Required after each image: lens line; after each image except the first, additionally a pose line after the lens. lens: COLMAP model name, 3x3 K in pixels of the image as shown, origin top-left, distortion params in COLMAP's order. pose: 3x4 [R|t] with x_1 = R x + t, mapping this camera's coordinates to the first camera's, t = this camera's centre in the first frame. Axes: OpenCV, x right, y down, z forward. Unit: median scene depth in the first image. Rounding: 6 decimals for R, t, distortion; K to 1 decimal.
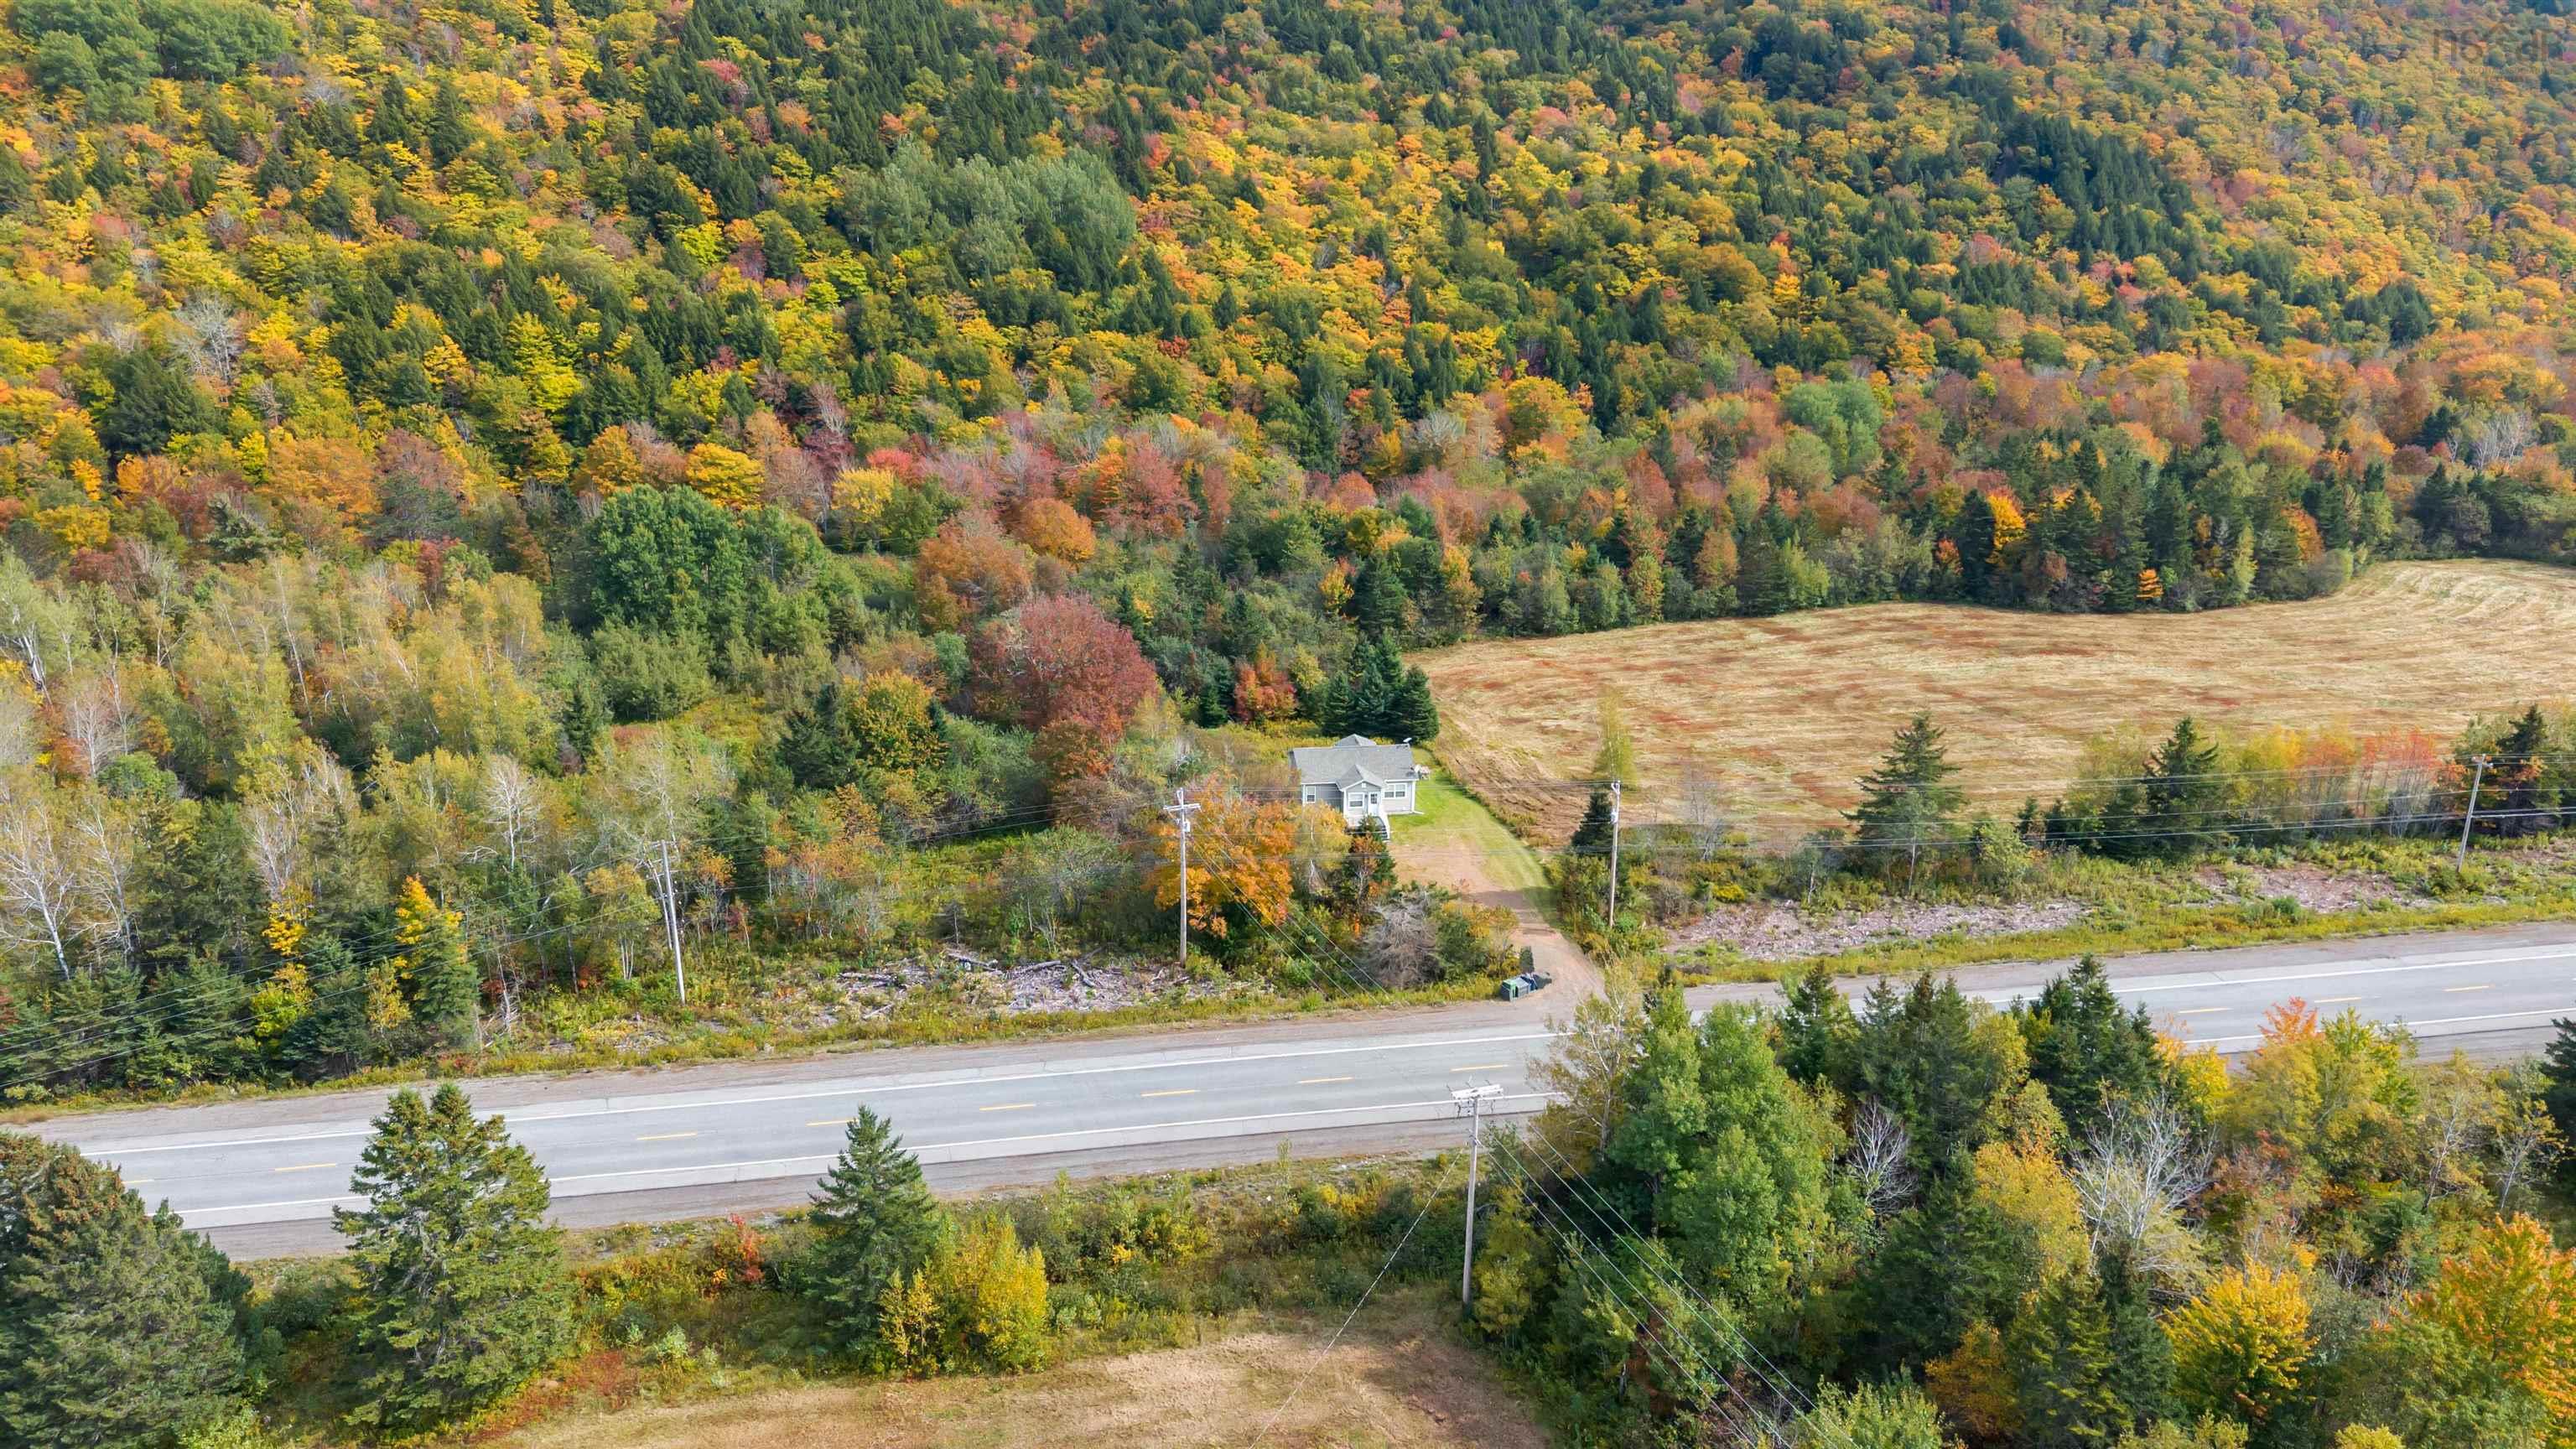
lens RADIAL K [[1730.1, 0, 1288.0], [0, 1730.1, 724.5], [0, 0, 1]] dist [0.011920, 0.000981]
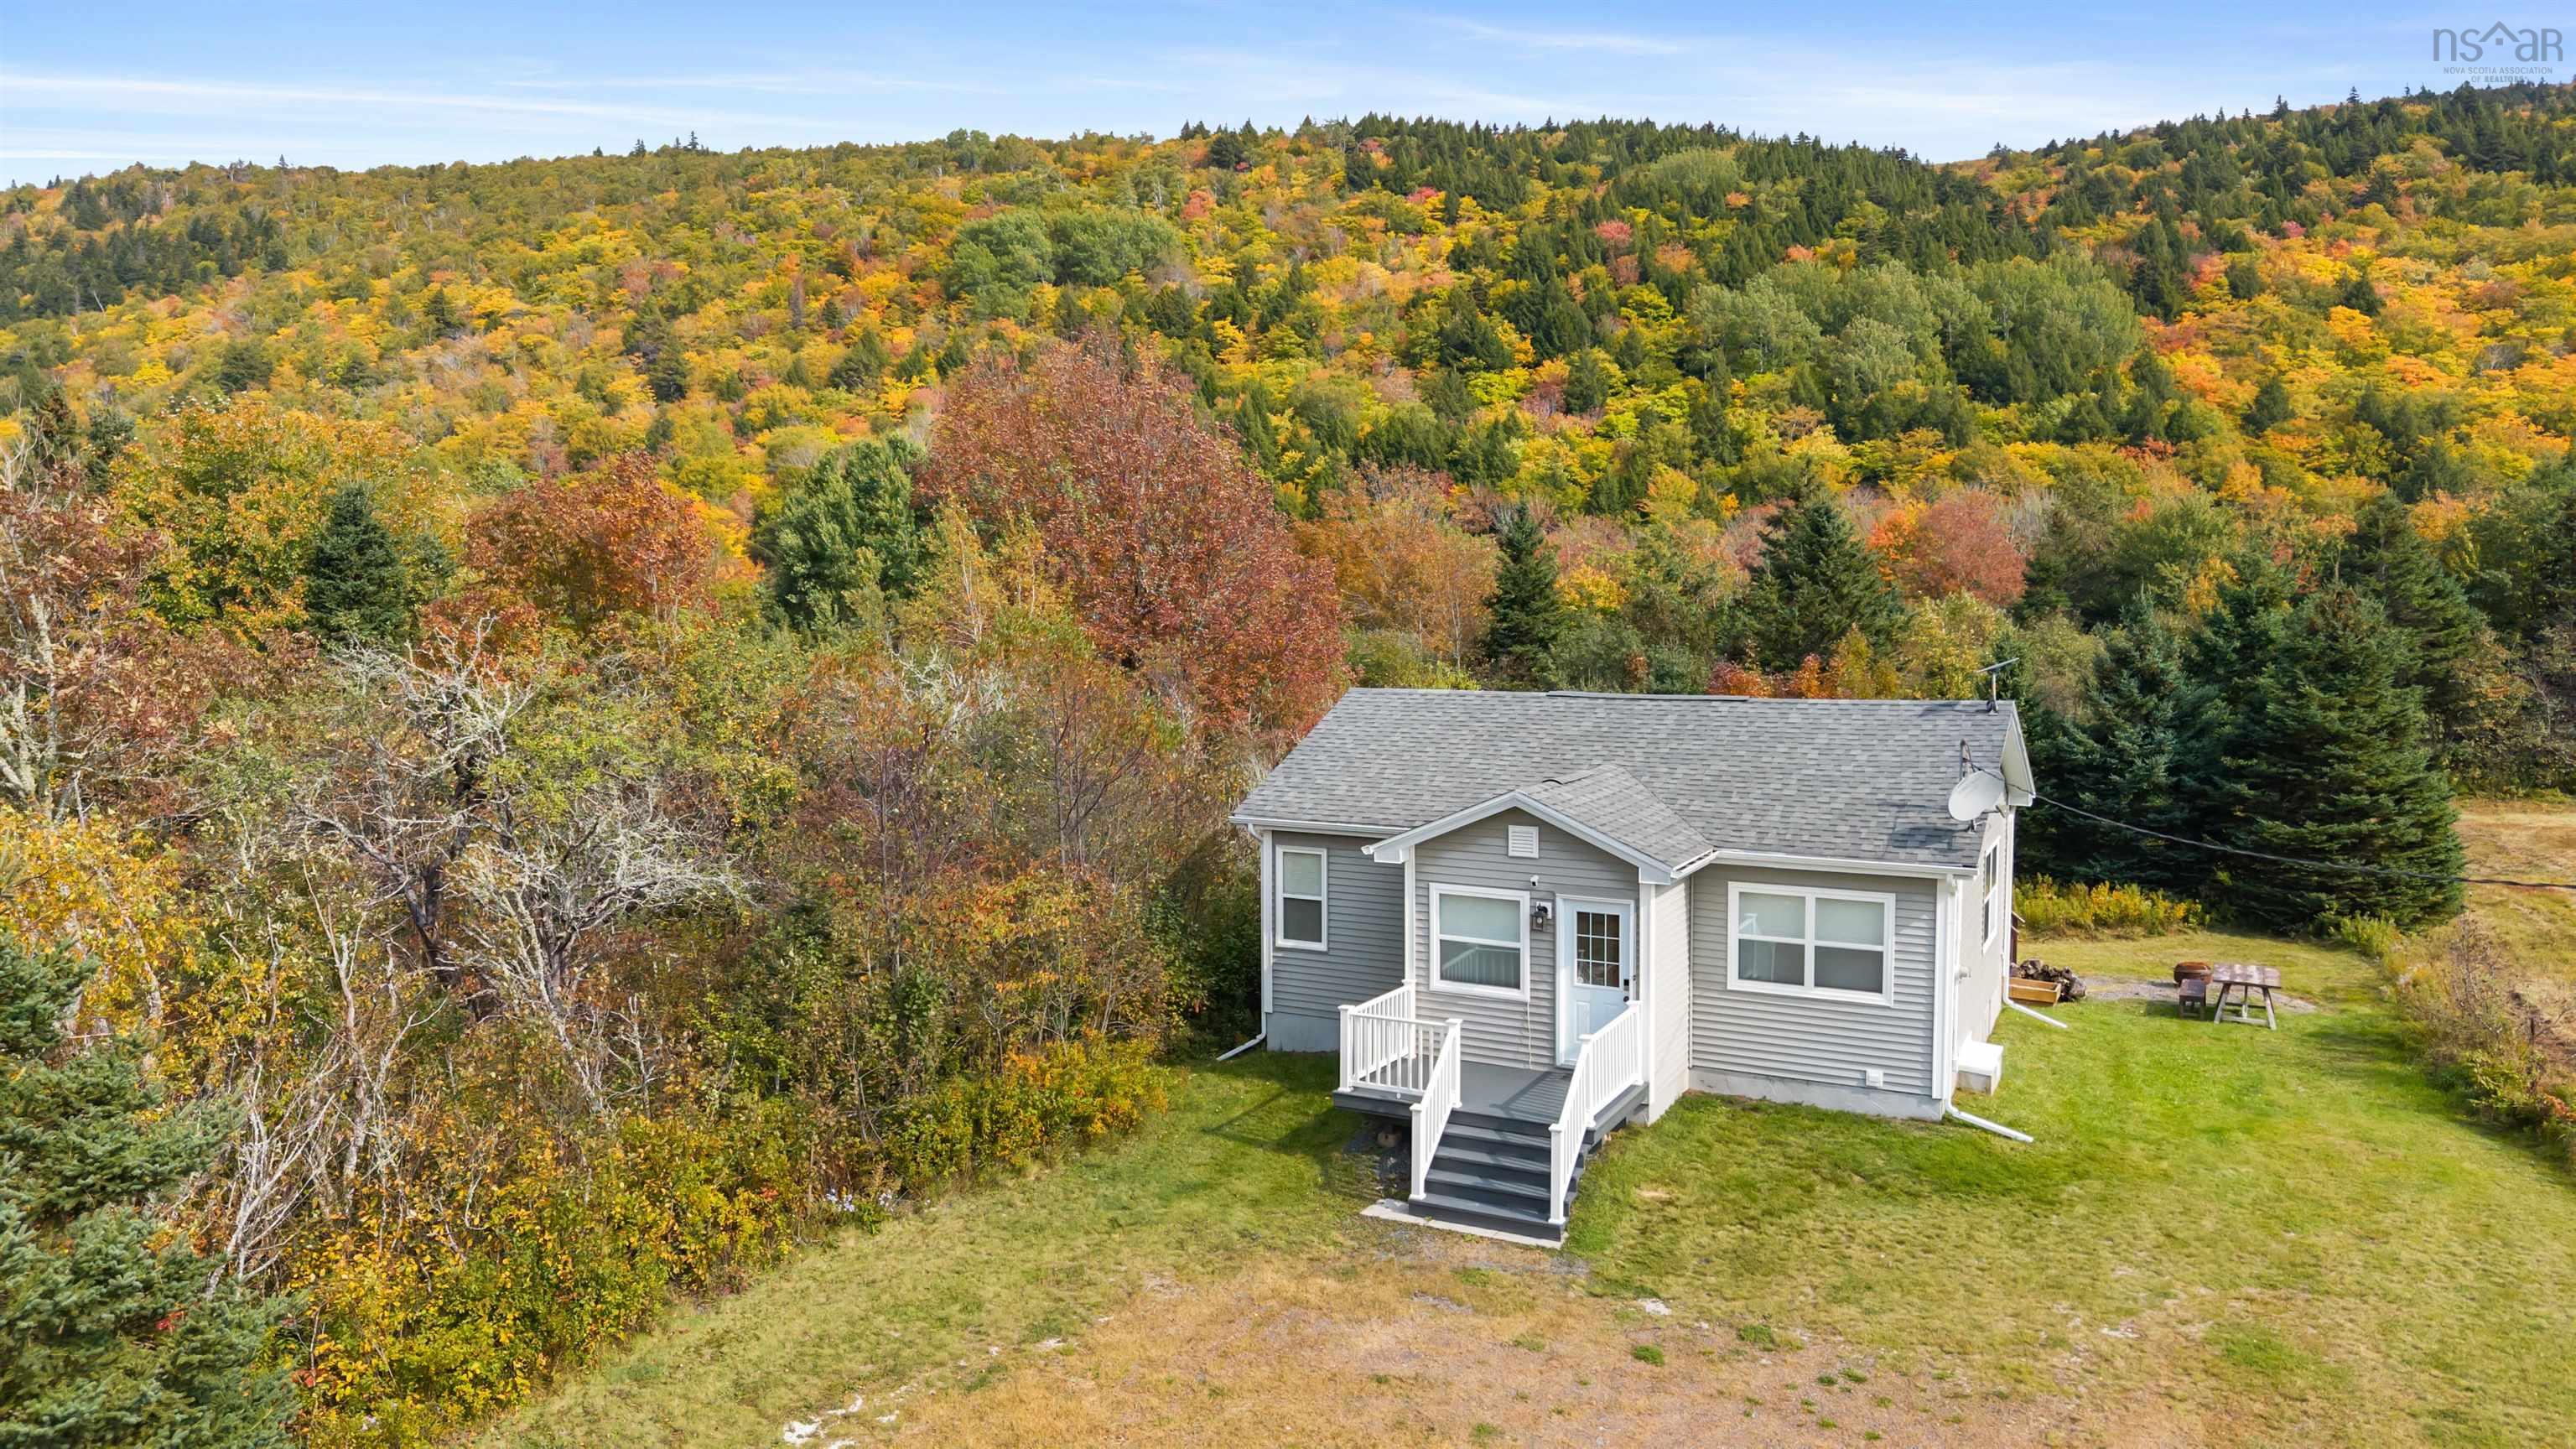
lens RADIAL K [[1706.3, 0, 1289.3], [0, 1706.3, 757.9], [0, 0, 1]] dist [0.006650, -0.000399]
pose [[0.801576, 0.041678, -0.596439, 0.047976], [-0.175803, 0.969899, -0.168494, 0.026961], [0.571463, 0.239916, 0.784774, 0.385748]]
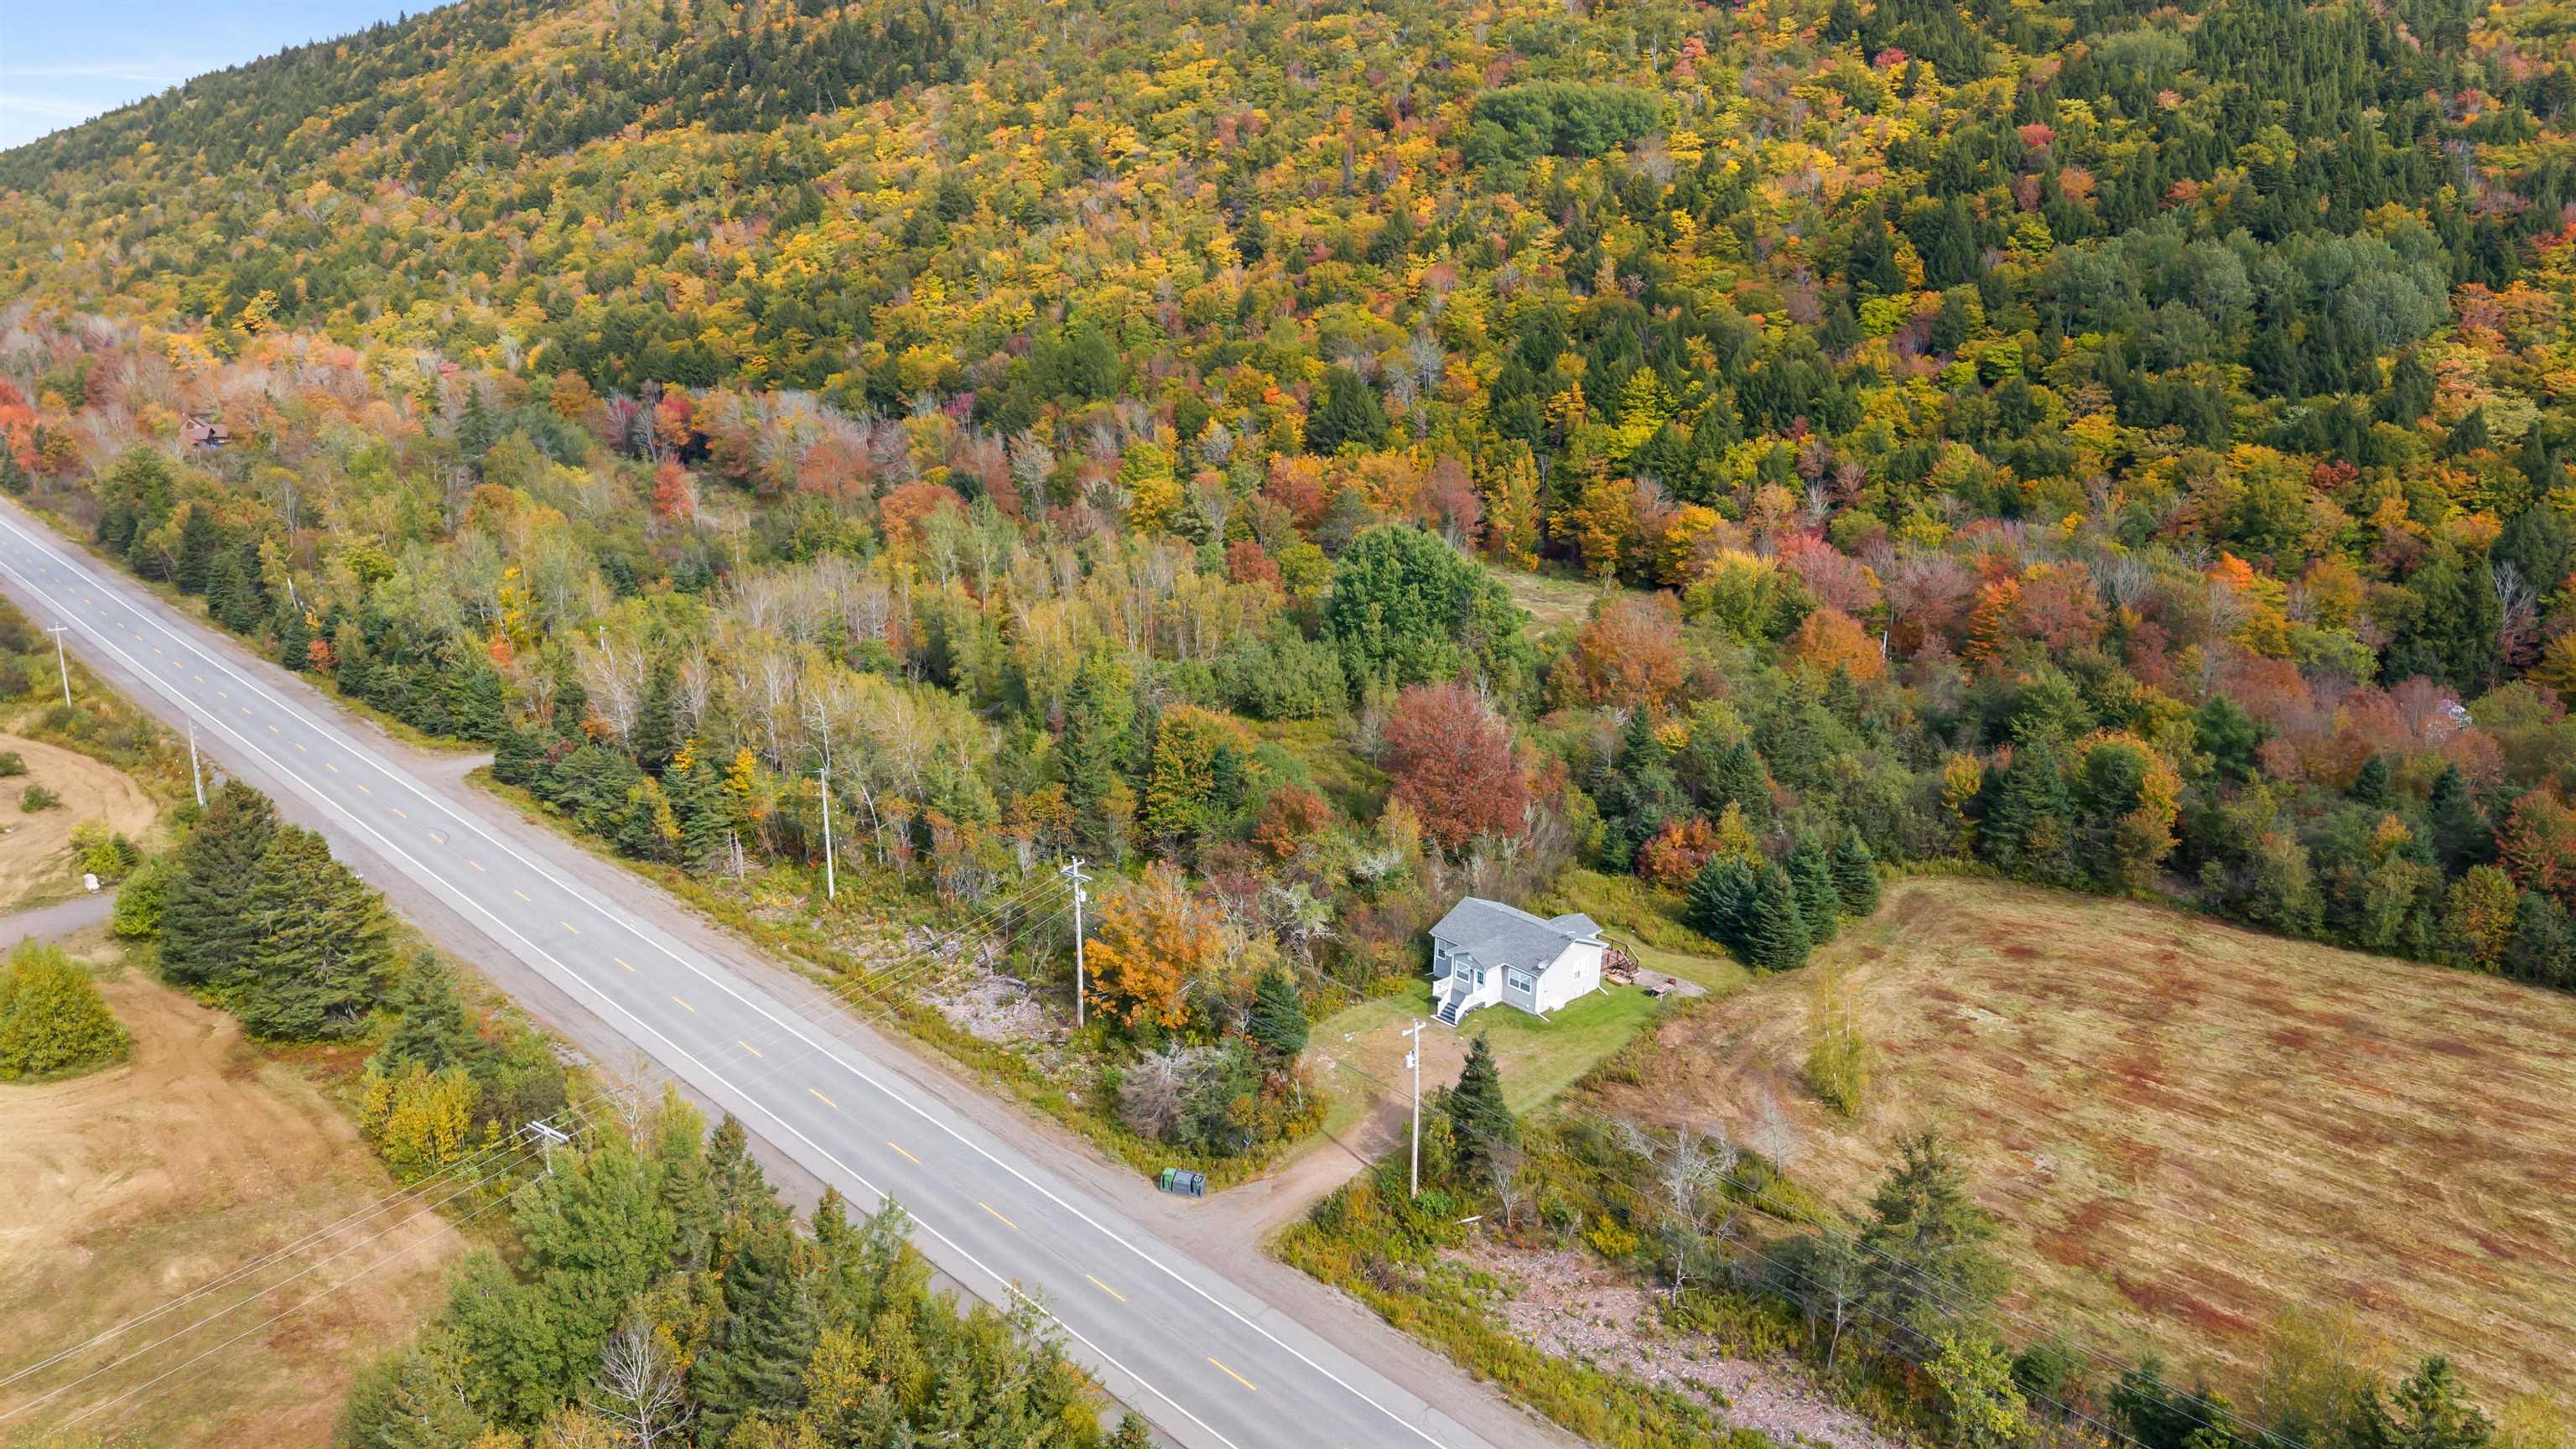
lens RADIAL K [[1721.2, 0, 1288.0], [0, 1721.2, 724.5], [0, 0, 1]] dist [0.055034, -0.076240]
pose [[0.589520, 0.241194, -0.770903, 0.266428], [-0.274802, 0.957338, 0.089380, -0.052039], [0.759572, 0.159155, 0.630650, 0.171026]]
